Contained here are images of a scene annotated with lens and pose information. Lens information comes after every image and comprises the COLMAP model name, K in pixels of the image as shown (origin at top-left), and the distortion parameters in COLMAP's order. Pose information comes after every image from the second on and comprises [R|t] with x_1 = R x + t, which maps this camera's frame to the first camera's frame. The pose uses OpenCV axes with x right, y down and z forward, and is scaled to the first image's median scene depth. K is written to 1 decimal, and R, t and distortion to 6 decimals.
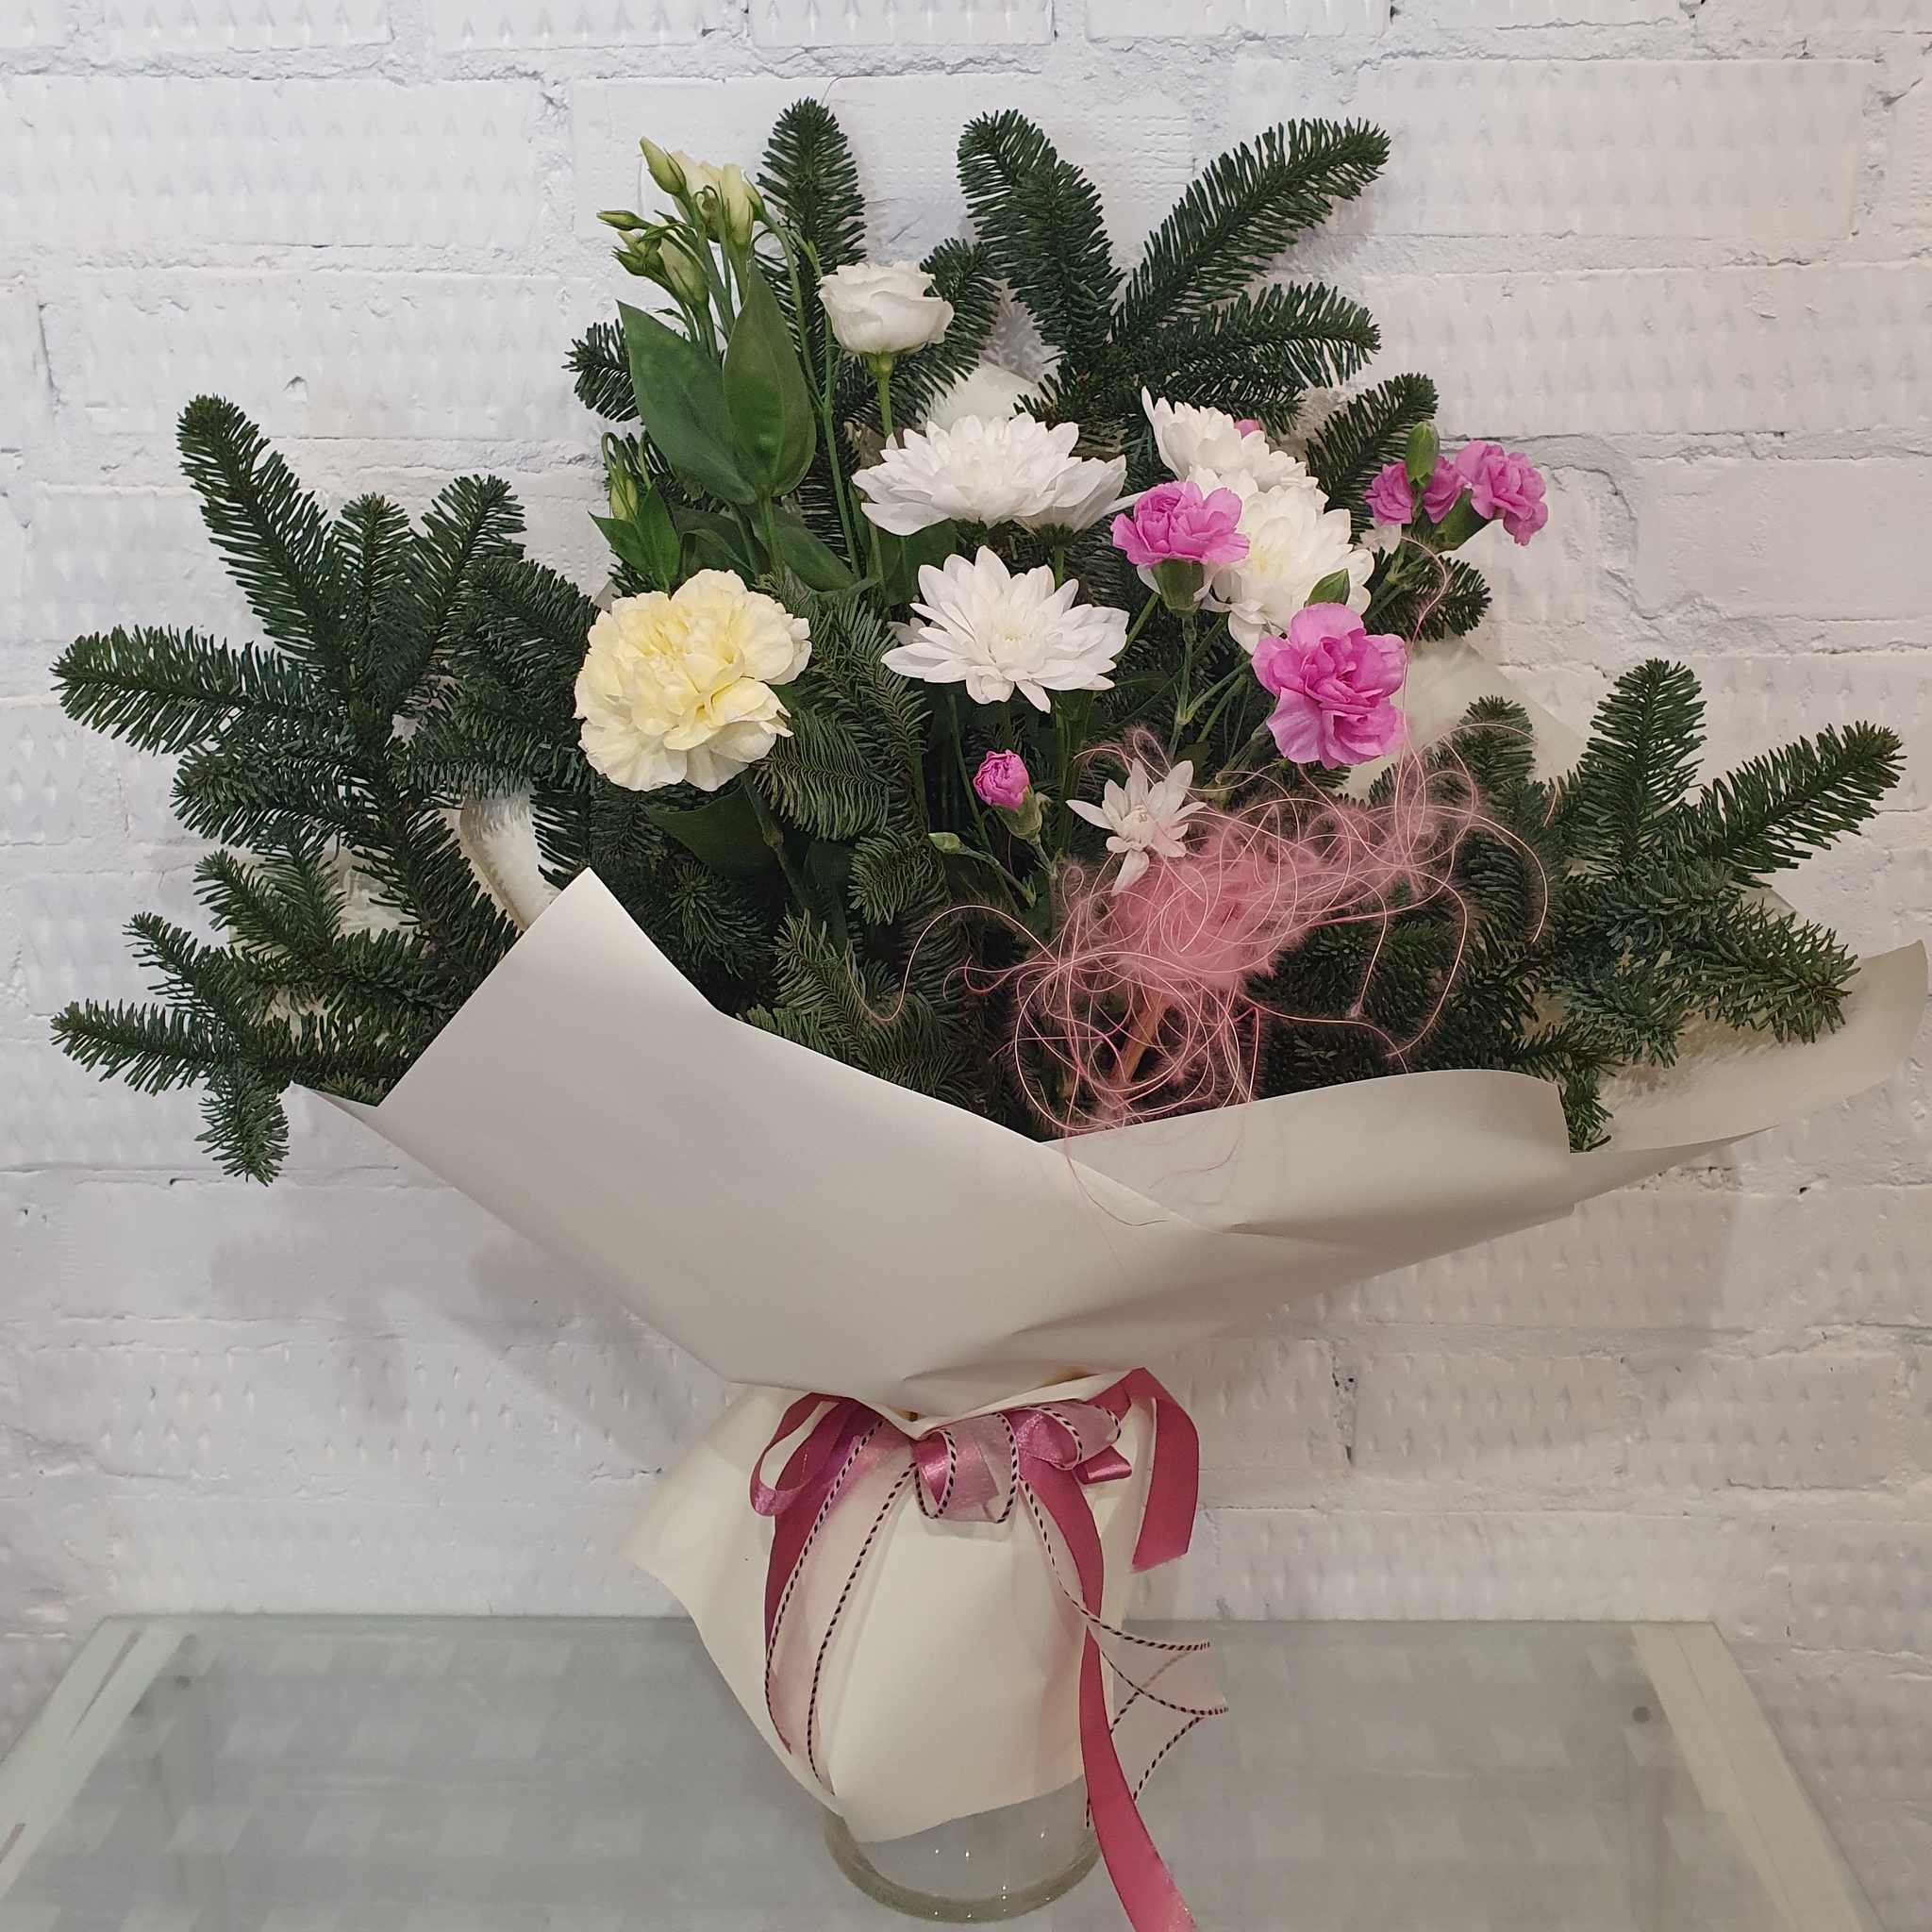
lens RADIAL K [[2014.0, 0, 933.6], [0, 2014.0, 791.5], [0, 0, 1]] dist [0.002058, 0.000000]
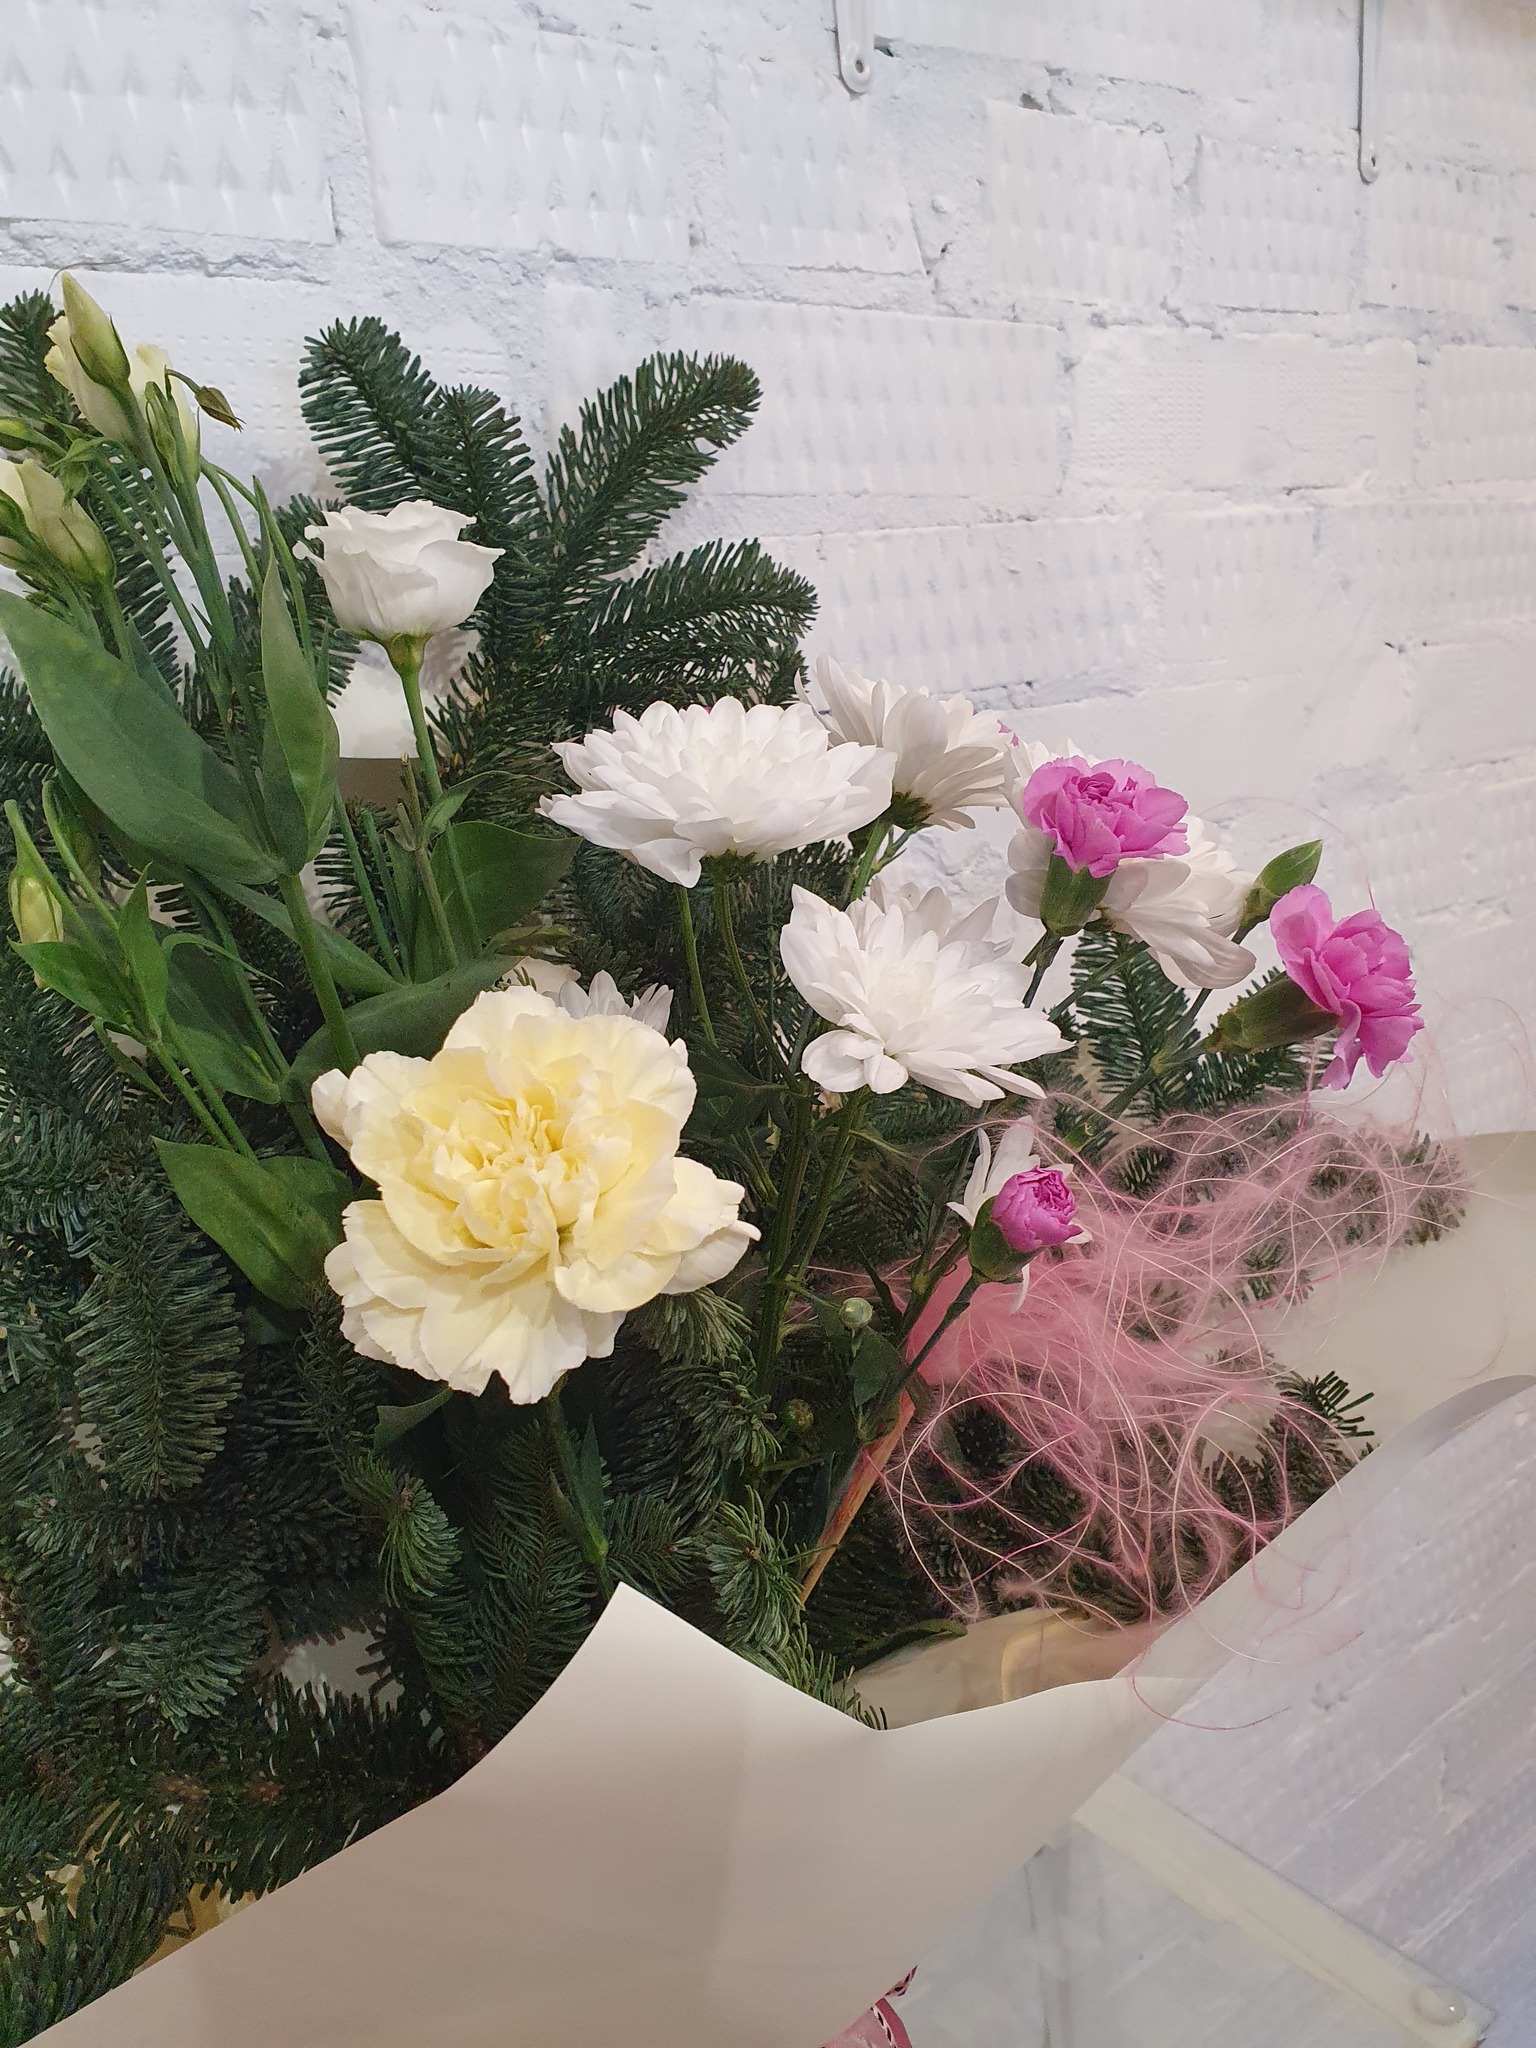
lens RADIAL K [[1610.9, 0, 729.1], [0, 1610.9, 1055.5], [0, 0, 1]] dist [-0.013189, 0.035901]
pose [[0.776167, -0.210555, 0.594332, -0.251212], [0.207684, 0.975369, 0.074320, -0.083285], [-0.595342, 0.065748, 0.800778, 0.433467]]
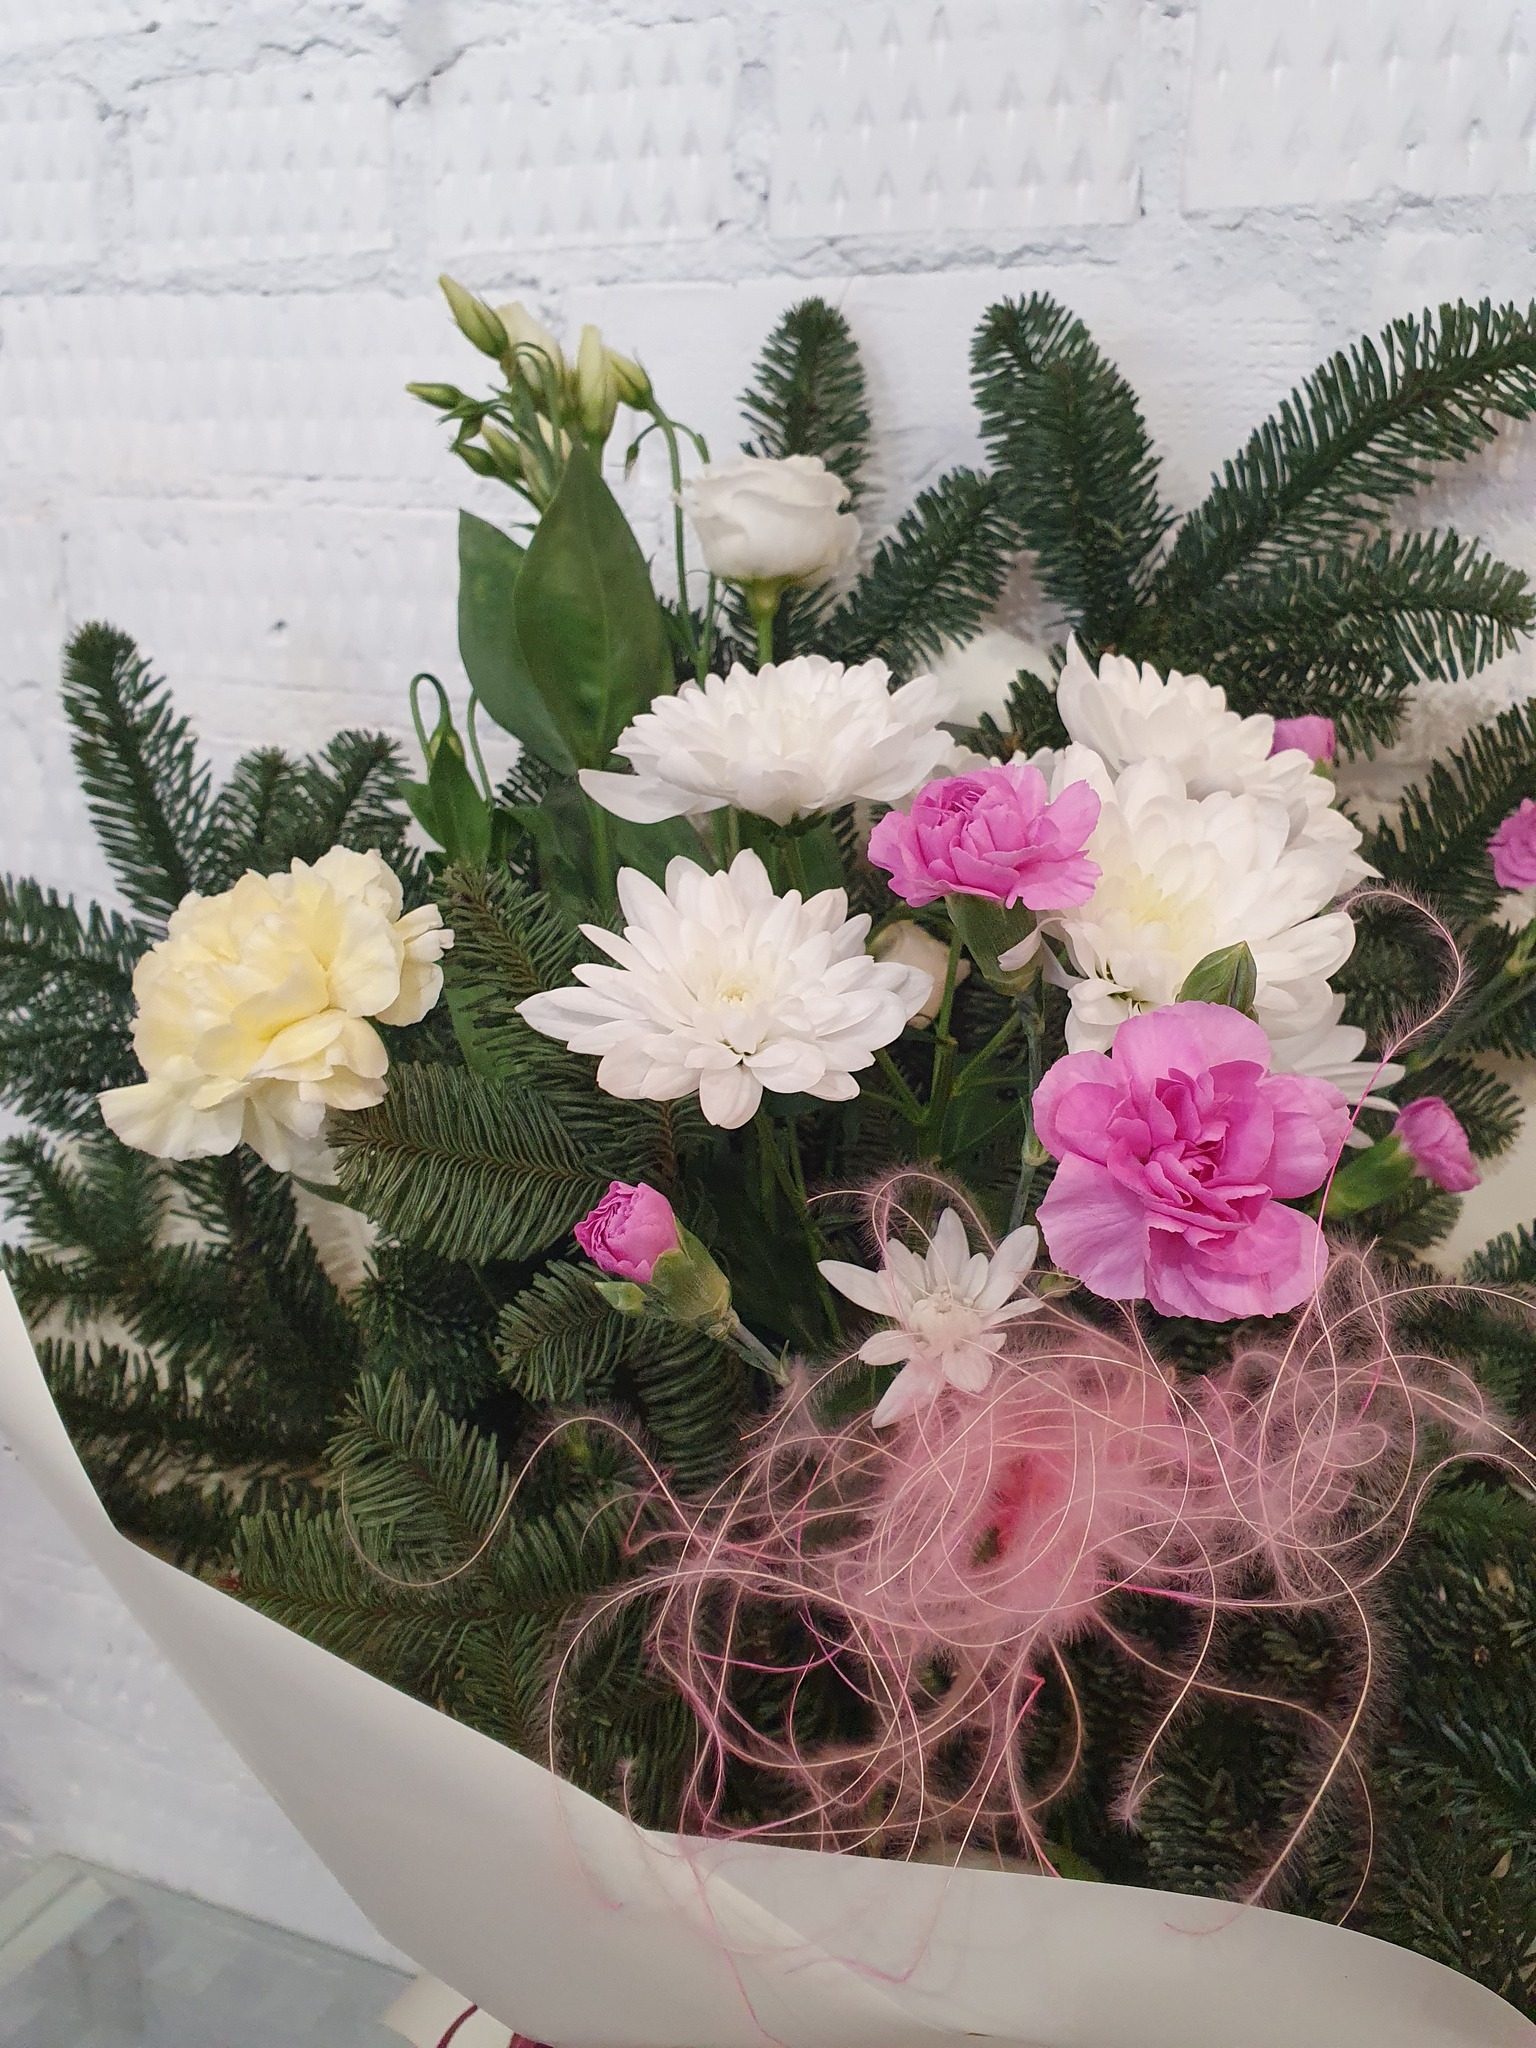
lens RADIAL K [[1610.9, 0, 786.4], [0, 1610.9, 1021.4], [0, 0, 1]] dist [-0.013189, 0.035901]
pose [[0.947365, 0.118251, -0.297517, 0.148381], [-0.126549, 0.991922, -0.008713, -0.048714], [0.294083, 0.045905, 0.954677, 0.386796]]
